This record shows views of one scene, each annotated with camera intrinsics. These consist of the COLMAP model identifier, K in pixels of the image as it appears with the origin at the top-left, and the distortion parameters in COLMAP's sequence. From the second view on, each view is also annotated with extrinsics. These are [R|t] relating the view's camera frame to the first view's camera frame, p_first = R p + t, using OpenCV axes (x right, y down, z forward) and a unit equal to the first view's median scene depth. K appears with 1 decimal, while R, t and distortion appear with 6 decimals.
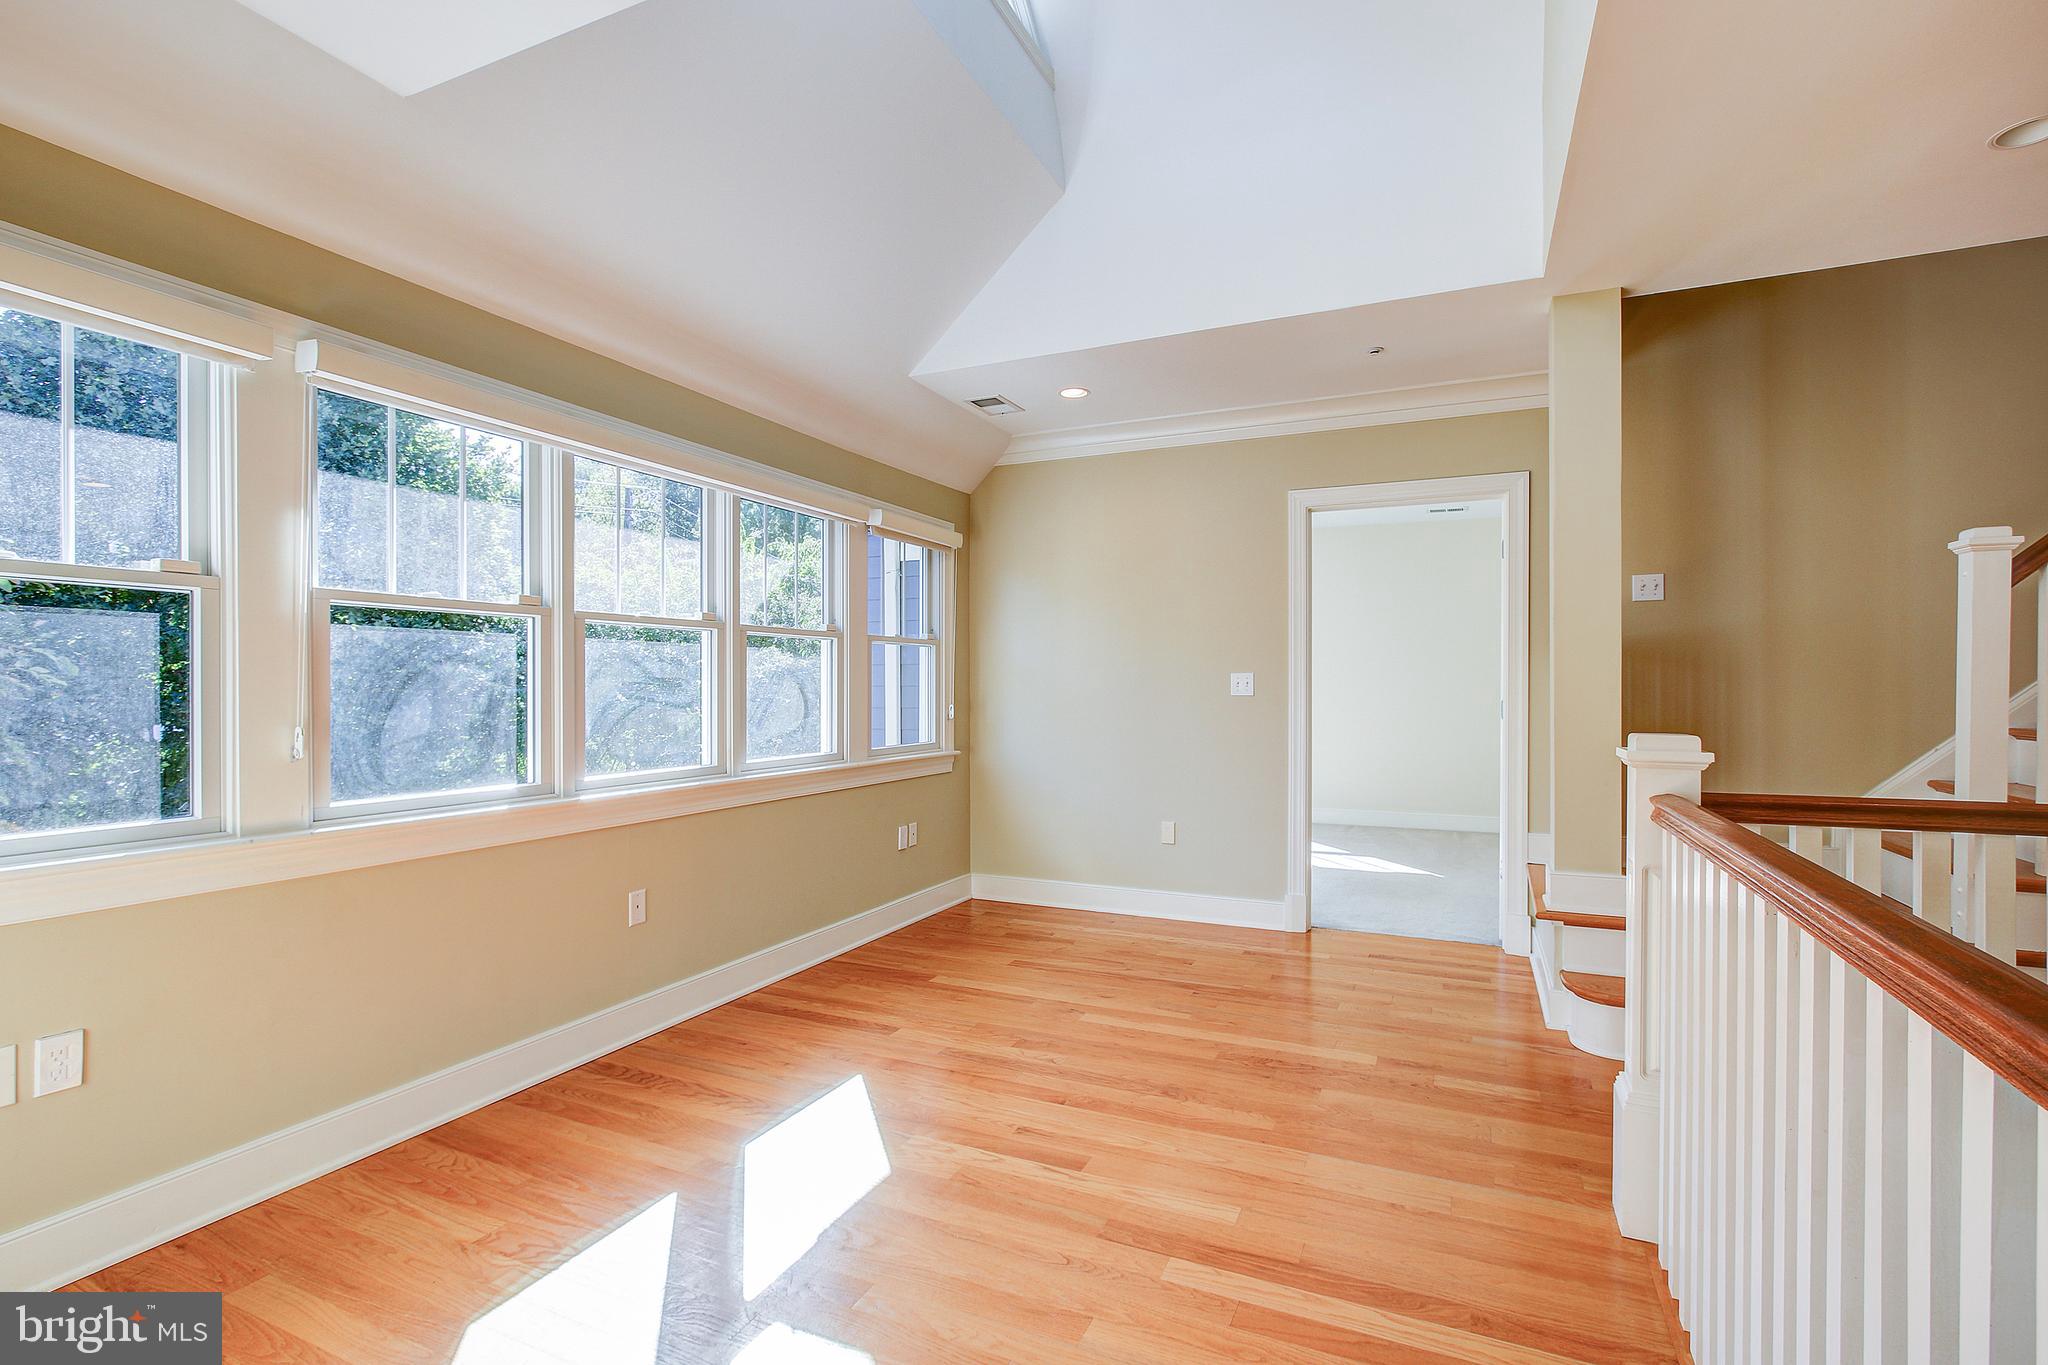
lens RADIAL K [[954.0, 0, 1024.9], [0, 954.0, 690.8], [0, 0, 1]] dist [-0.008608, -0.000214]
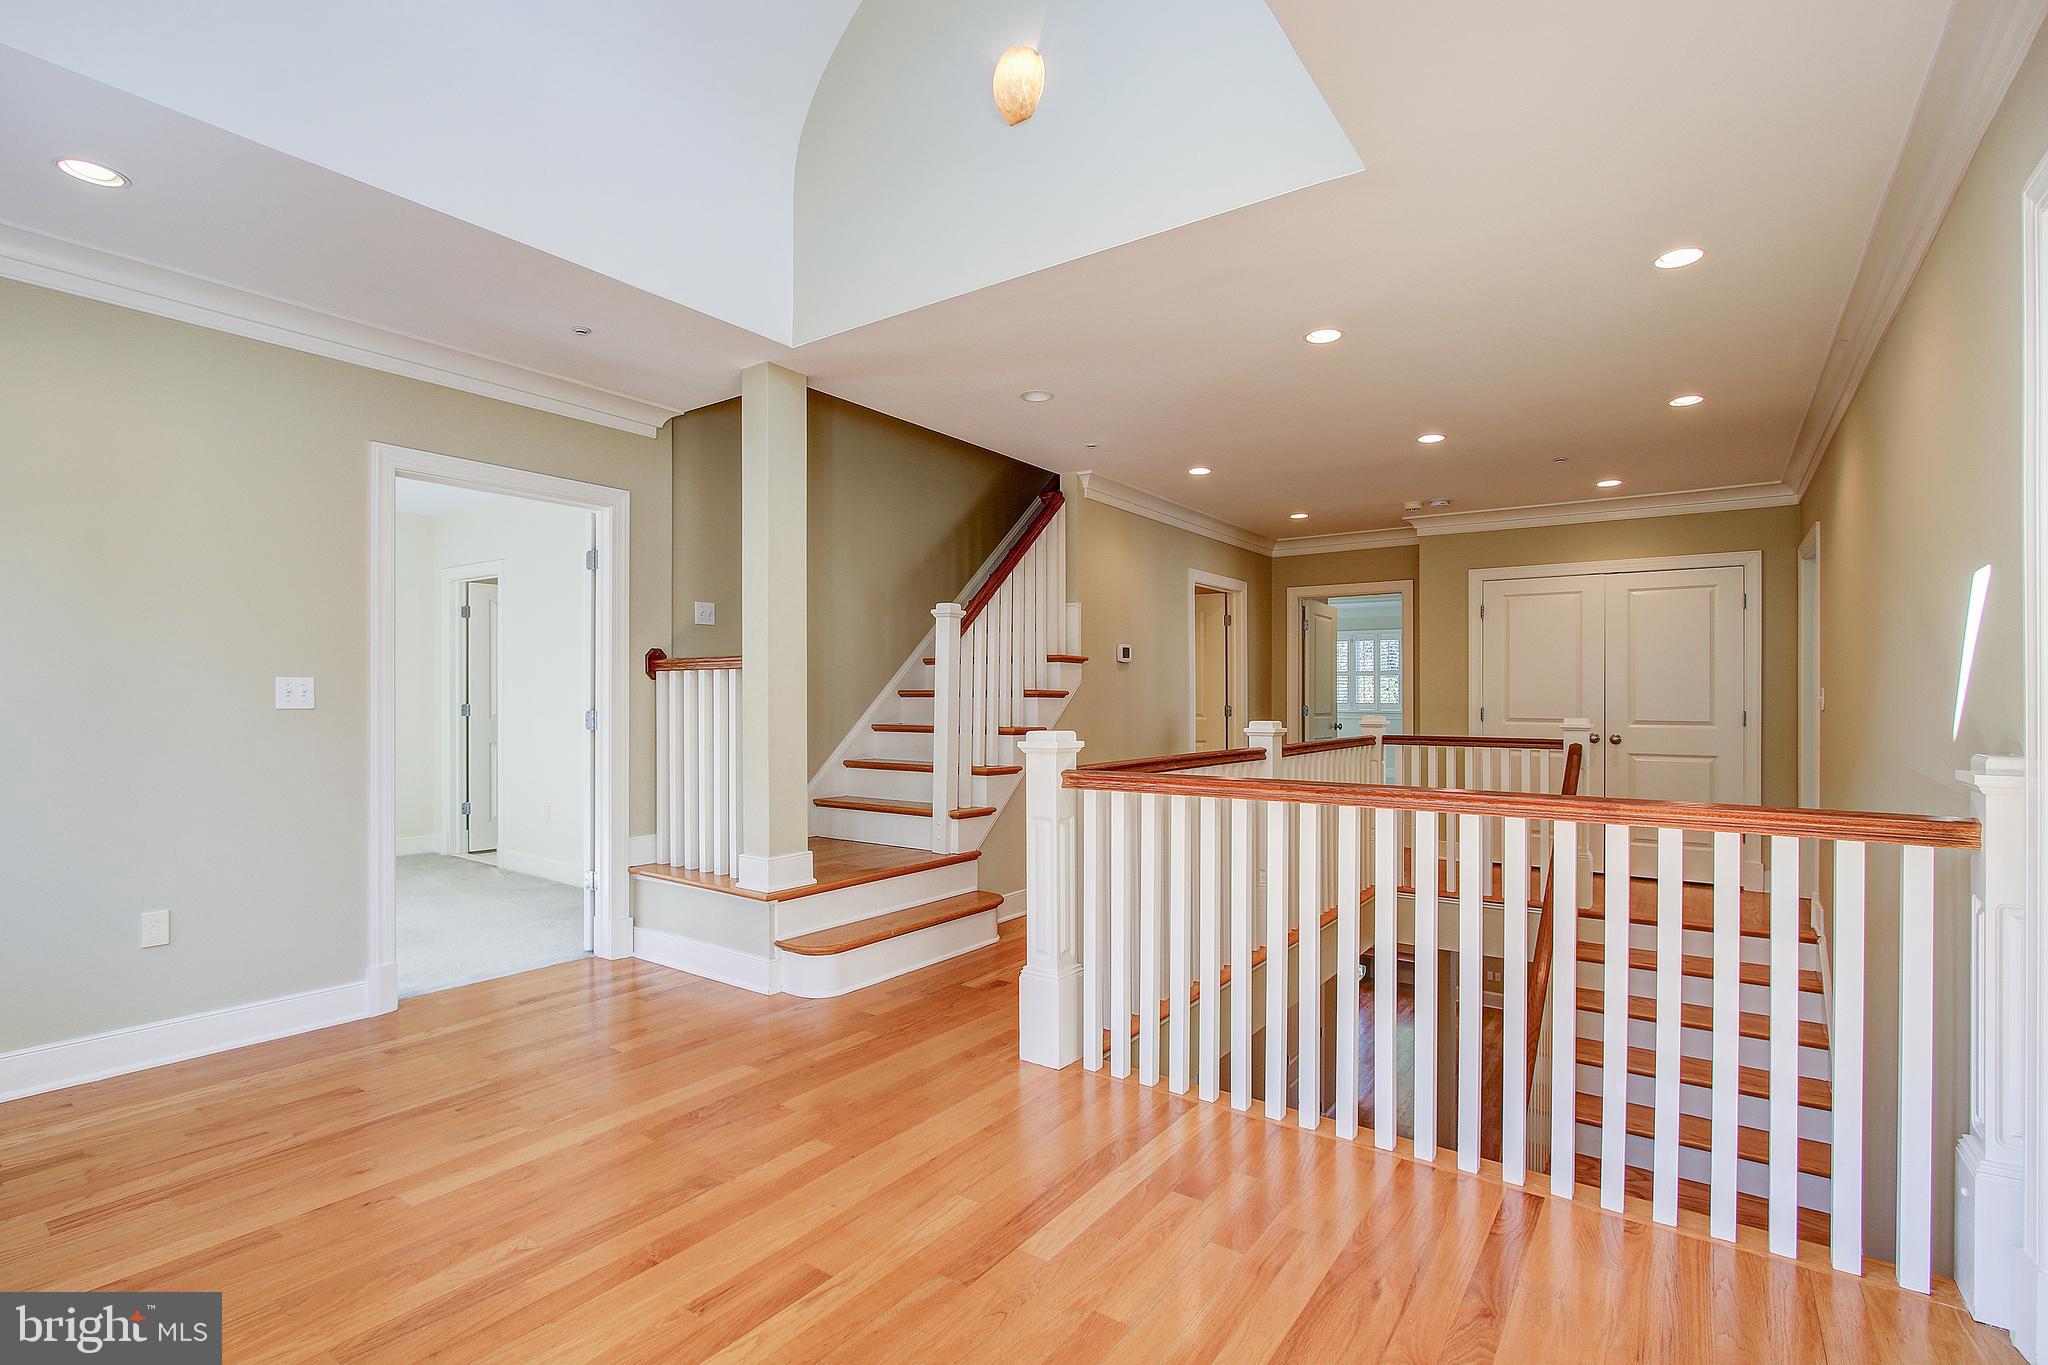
lens RADIAL K [[954.0, 0, 1024.9], [0, 954.0, 690.8], [0, 0, 1]] dist [-0.008608, -0.000214]
pose [[0.194267, 0.004163, 0.980940, -0.444421], [0.000820, 0.999990, -0.004406, -0.006000], [-0.980948, 0.001661, 0.194262, 0.403370]]
